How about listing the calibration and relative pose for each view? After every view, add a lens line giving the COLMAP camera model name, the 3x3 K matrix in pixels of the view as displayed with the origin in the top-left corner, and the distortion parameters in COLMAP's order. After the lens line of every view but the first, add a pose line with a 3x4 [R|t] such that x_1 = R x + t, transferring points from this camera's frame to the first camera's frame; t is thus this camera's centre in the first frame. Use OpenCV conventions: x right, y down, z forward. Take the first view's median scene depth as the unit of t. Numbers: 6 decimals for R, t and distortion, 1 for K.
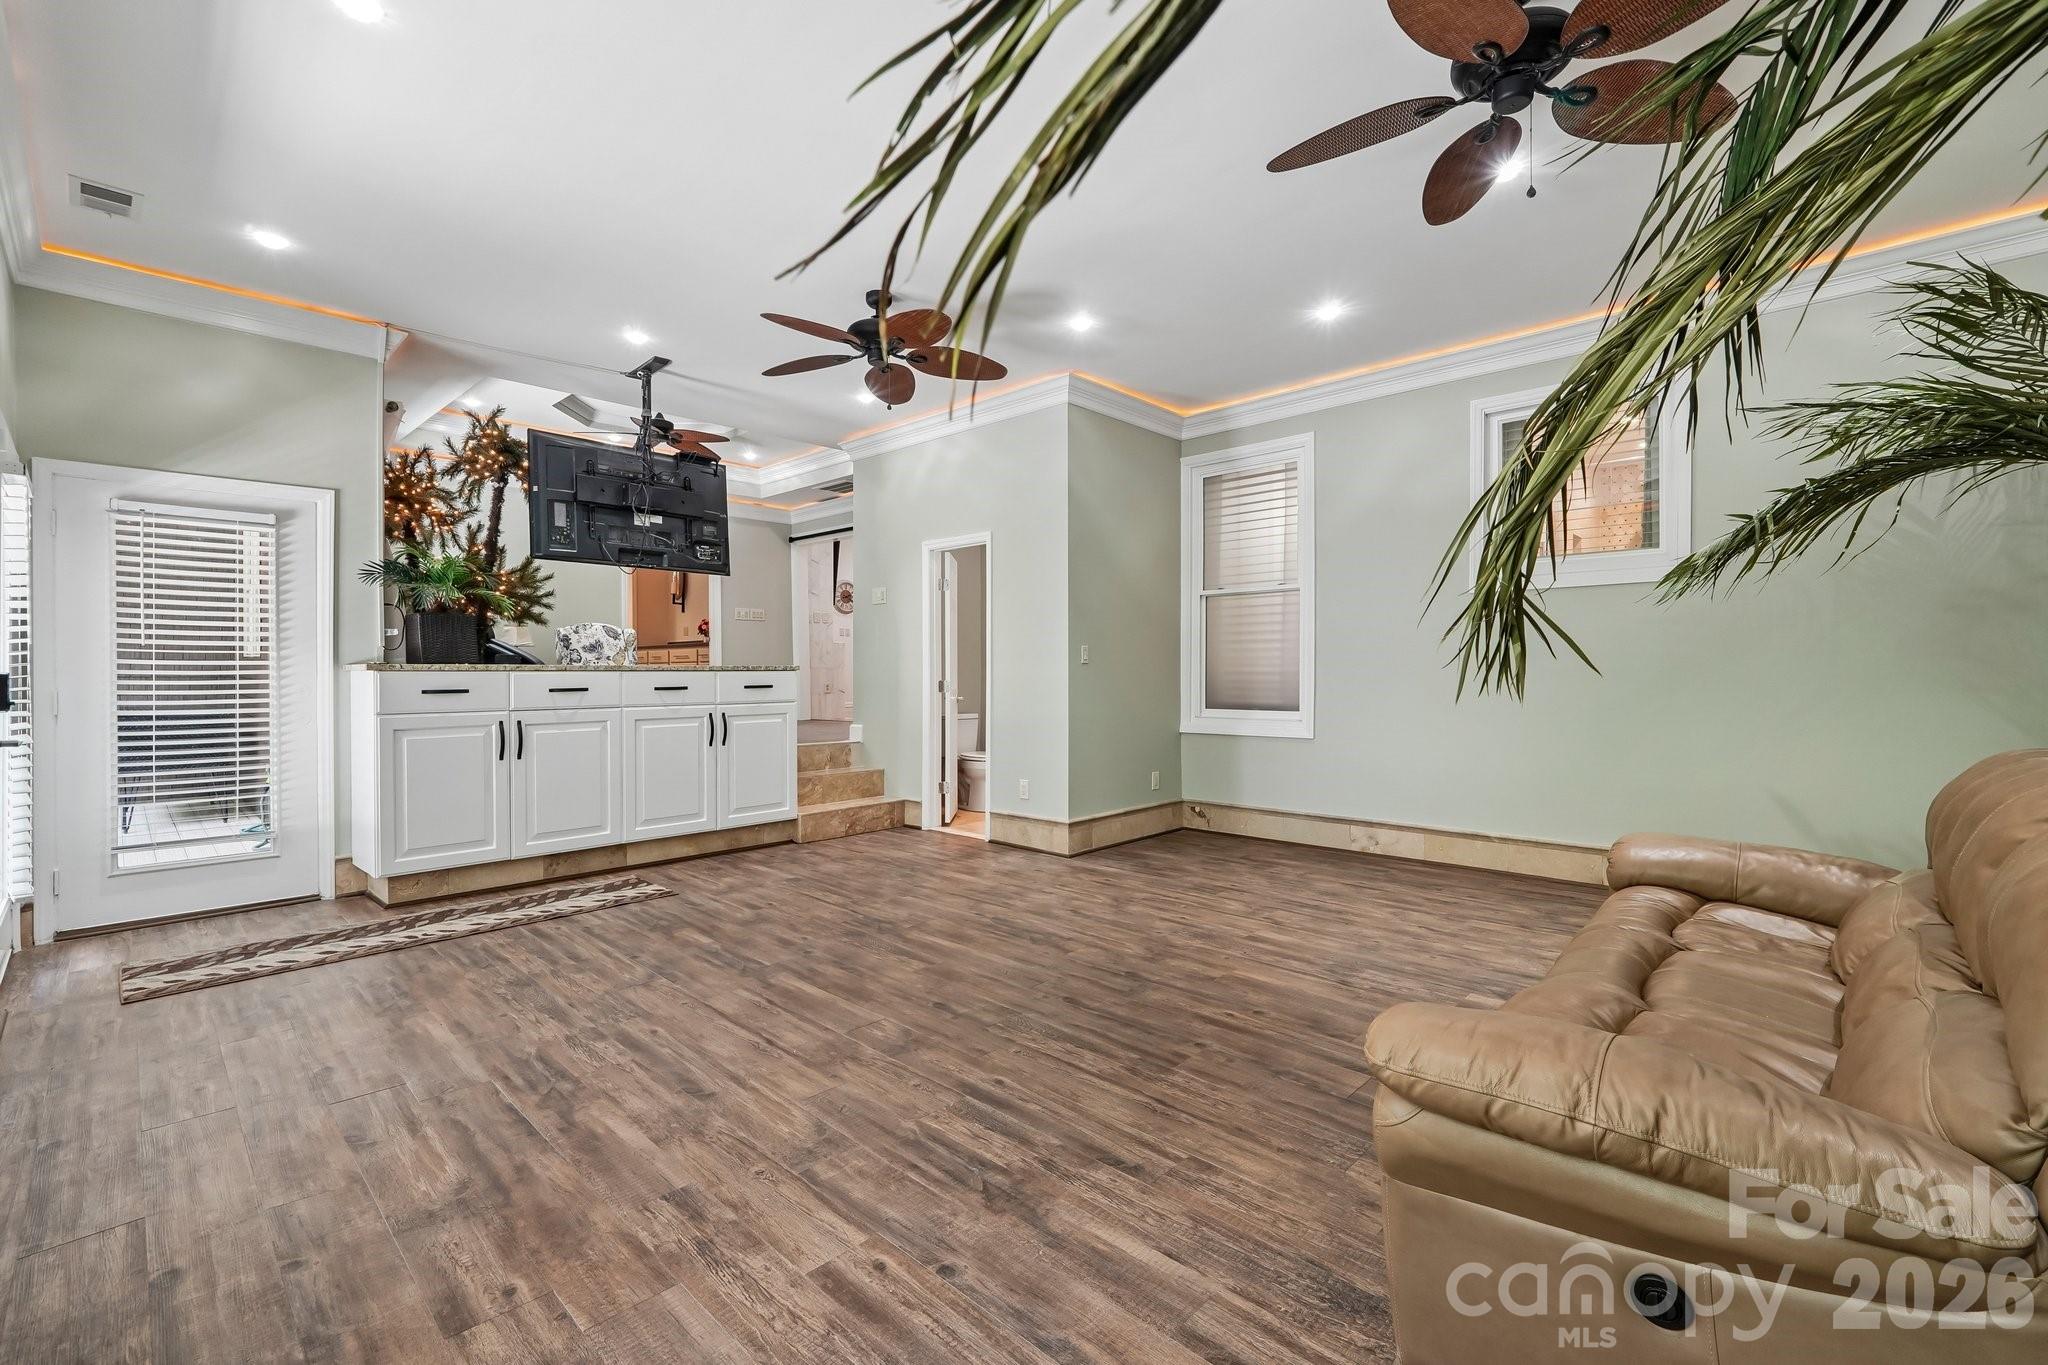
lens RADIAL K [[873.3, 0, 1028.9], [0, 873.3, 674.1], [0, 0, 1]] dist [-0.013508, 0.004628]
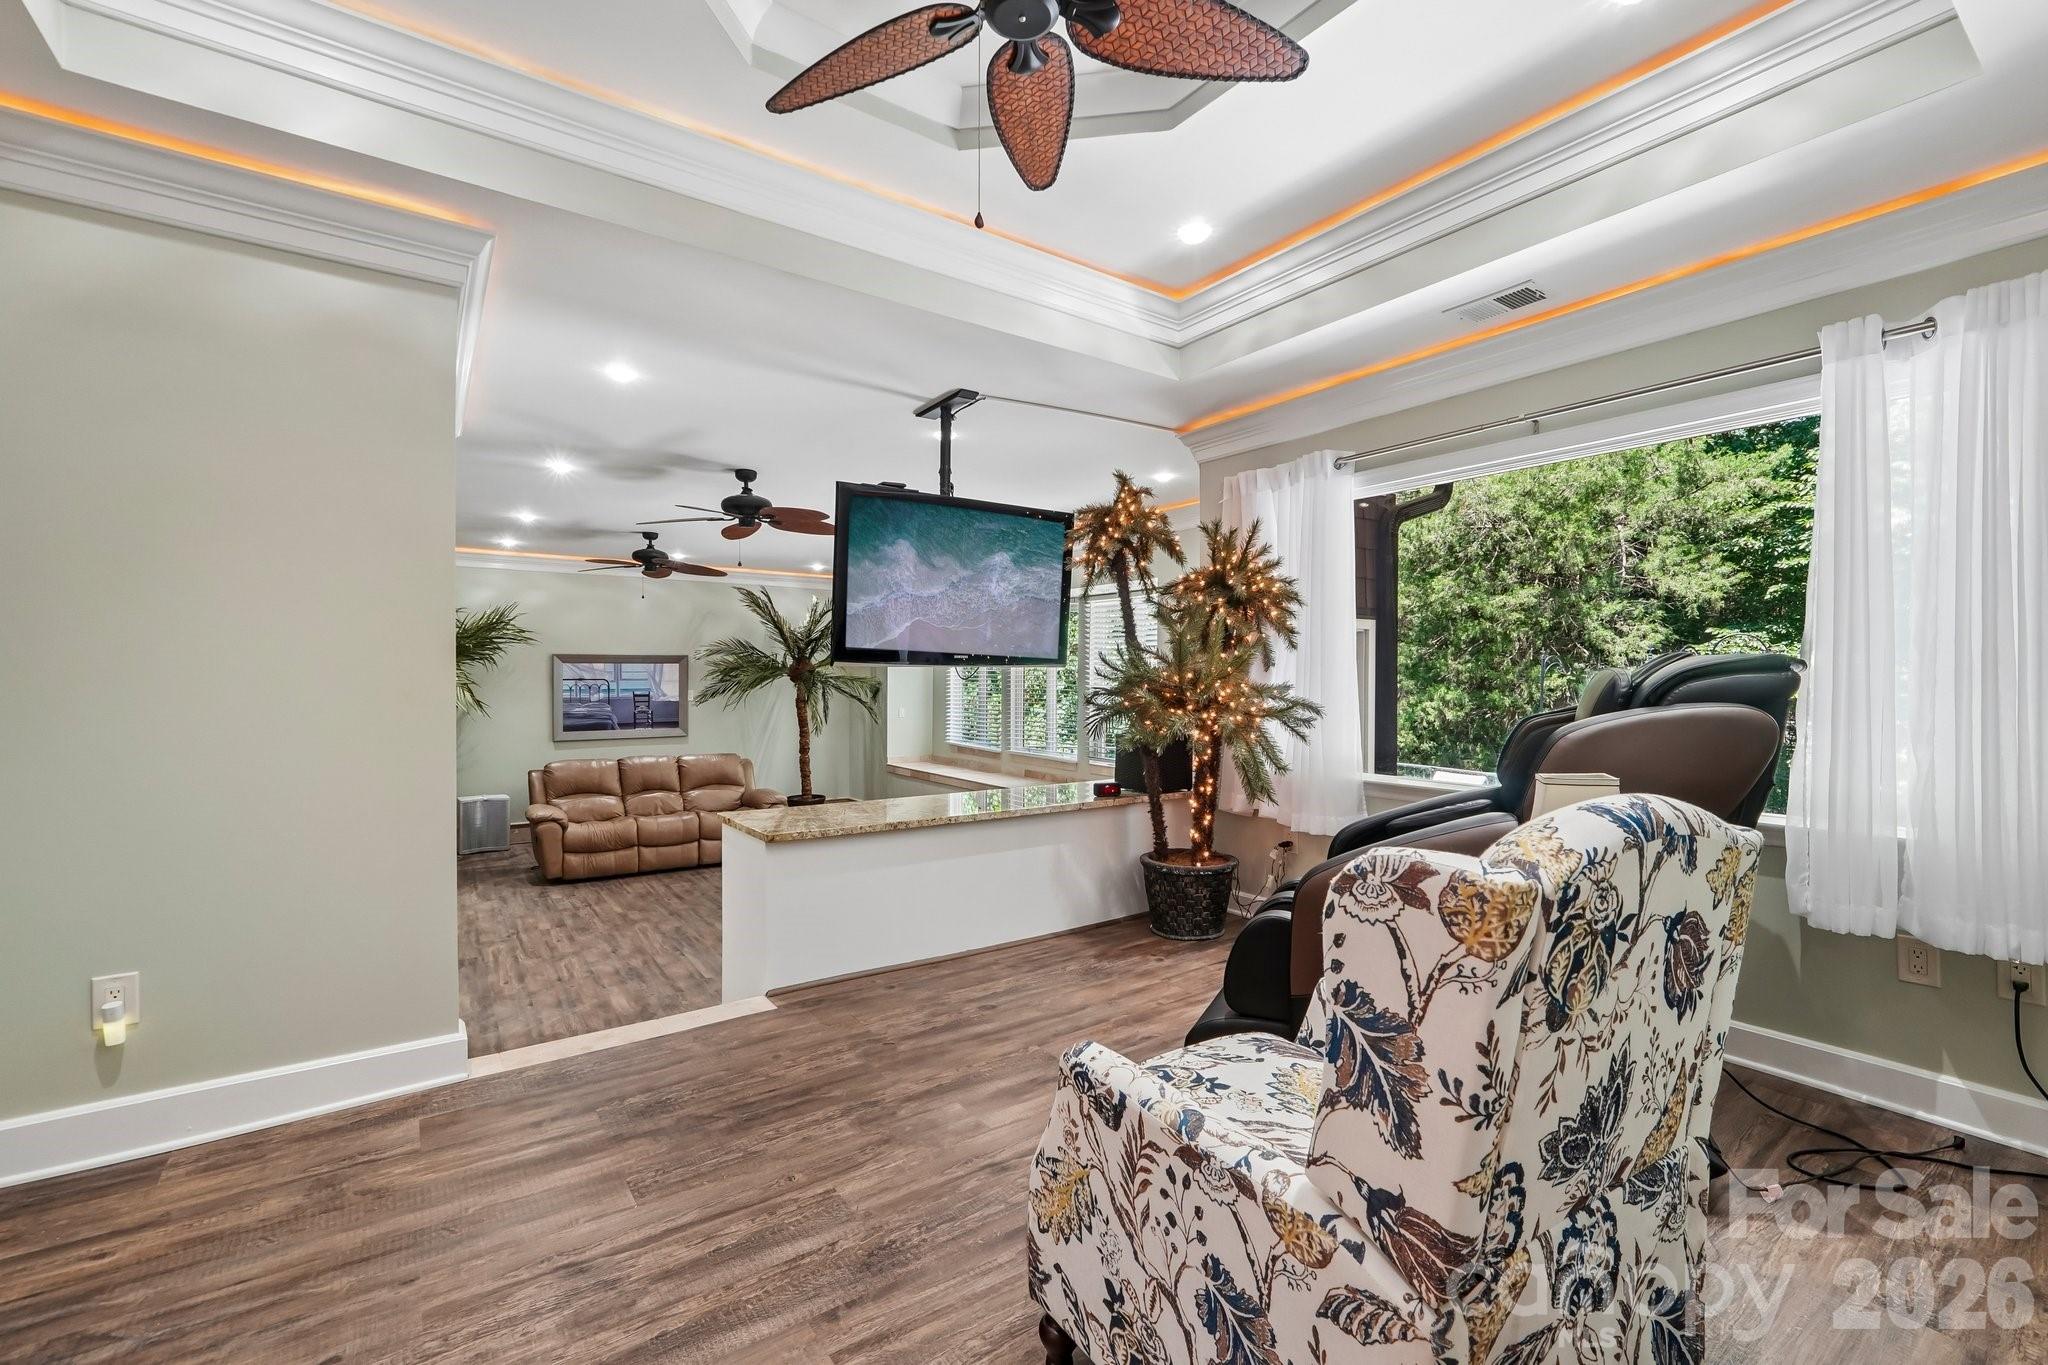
lens RADIAL K [[873.3, 0, 1021.5], [0, 873.3, 683.7], [0, 0, 1]] dist [-0.013508, 0.004628]
pose [[-0.978201, -0.001868, 0.207652, -0.965559], [-0.000330, 0.999972, 0.007441, -0.167206], [-0.207660, 0.007210, -0.978174, 2.533430]]
